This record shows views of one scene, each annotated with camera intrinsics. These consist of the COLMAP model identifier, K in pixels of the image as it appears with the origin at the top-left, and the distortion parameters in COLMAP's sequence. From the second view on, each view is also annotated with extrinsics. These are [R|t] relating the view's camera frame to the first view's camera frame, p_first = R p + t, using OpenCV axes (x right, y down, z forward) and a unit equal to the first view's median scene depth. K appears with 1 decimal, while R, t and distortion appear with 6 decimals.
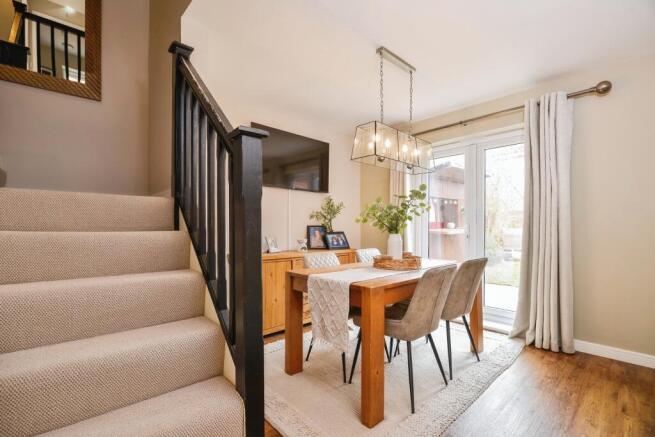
lens RADIAL K [[297.4, 0, 325.7], [0, 297.4, 224.3], [0, 0, 1]] dist [-0.006006, -0.002718]
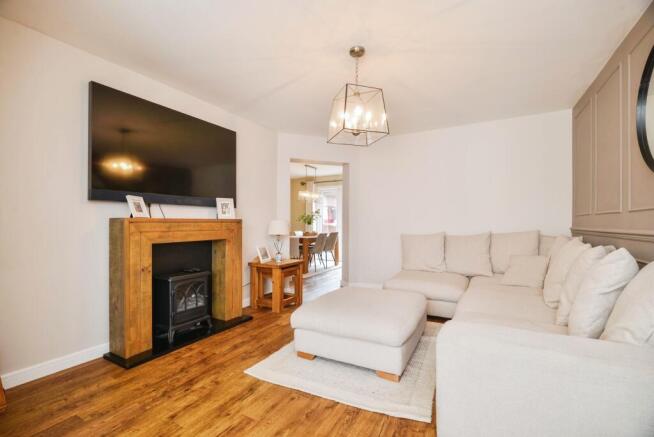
lens RADIAL K [[297.9, 0, 327.8], [0, 297.9, 220.2], [0, 0, 1]] dist [-0.006713, -0.002187]
pose [[0.949462, 0.014781, 0.313534, -0.516300], [-0.018833, 0.999774, 0.009899, -0.046577], [-0.313317, -0.015304, 0.949525, -1.842612]]
